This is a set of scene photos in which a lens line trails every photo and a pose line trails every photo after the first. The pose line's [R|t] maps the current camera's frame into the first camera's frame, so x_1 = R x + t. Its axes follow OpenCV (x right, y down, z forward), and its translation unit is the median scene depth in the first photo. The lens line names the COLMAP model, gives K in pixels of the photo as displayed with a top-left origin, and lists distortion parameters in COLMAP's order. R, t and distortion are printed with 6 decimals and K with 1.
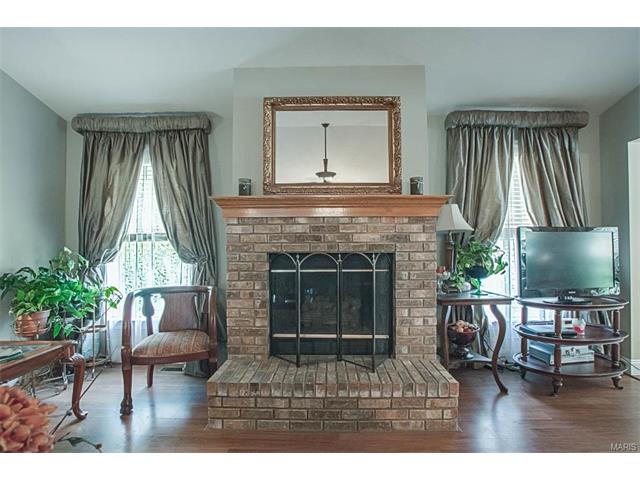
lens RADIAL K [[319.7, 0, 321.3], [0, 319.7, 246.3], [0, 0, 1]] dist [-0.081332, 0.035756]
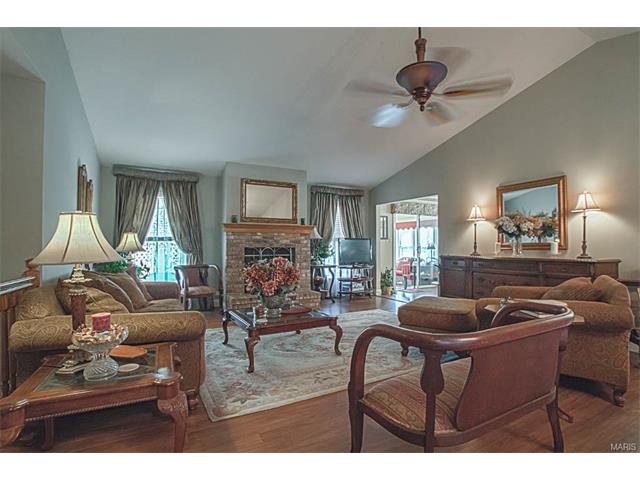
lens RADIAL K [[319.7, 0, 321.3], [0, 319.7, 246.3], [0, 0, 1]] dist [-0.081332, 0.035756]
pose [[0.871544, 0.004249, 0.490299, -0.777146], [-0.007225, 0.999965, 0.004179, -0.002458], [-0.490264, -0.007184, 0.871544, -1.218834]]
